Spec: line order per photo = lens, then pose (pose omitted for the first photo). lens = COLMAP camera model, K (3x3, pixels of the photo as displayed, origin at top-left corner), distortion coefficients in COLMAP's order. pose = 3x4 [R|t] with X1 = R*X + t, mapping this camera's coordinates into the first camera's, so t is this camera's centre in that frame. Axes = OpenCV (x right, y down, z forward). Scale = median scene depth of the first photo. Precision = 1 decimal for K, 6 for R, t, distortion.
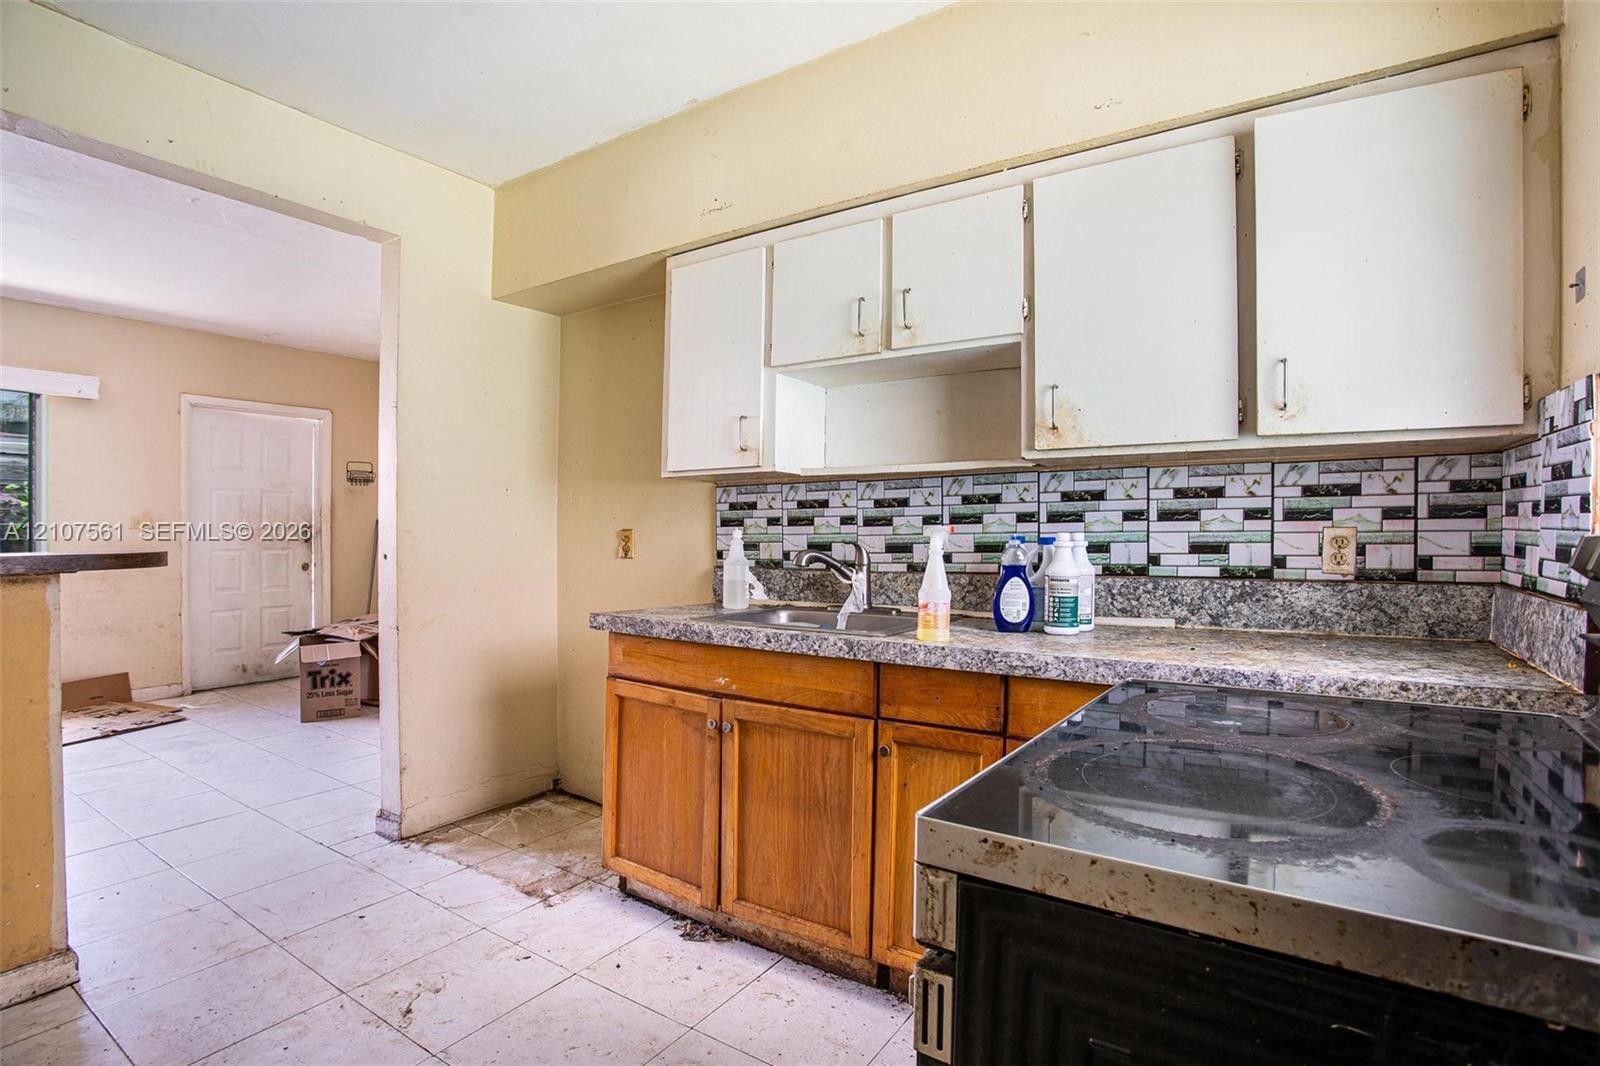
lens RADIAL K [[771.8, 0, 796.3], [0, 771.8, 542.7], [0, 0, 1]] dist [-0.090664, 0.031965]
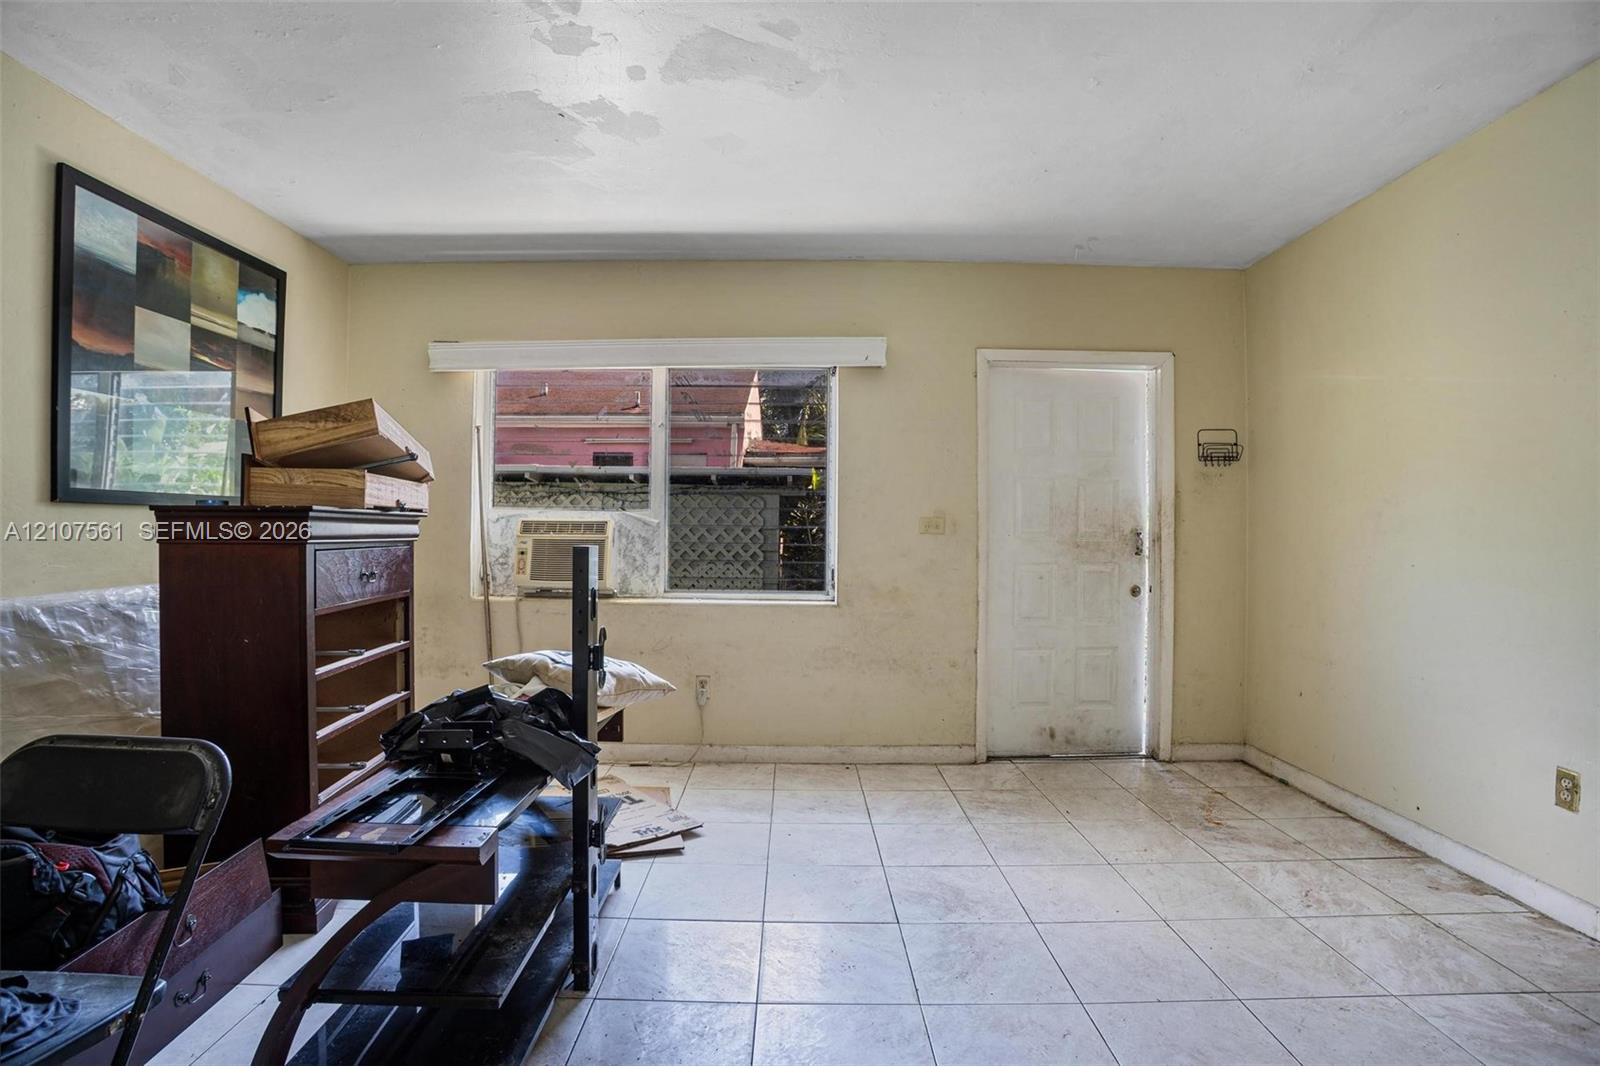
lens RADIAL K [[771.8, 0, 796.3], [0, 771.8, 542.7], [0, 0, 1]] dist [-0.090664, 0.031965]
pose [[0.553592, 0.012446, -0.832695, -0.776096], [-0.020929, 0.999780, 0.001029, -0.016138], [0.832525, 0.016858, 0.553731, 1.086211]]
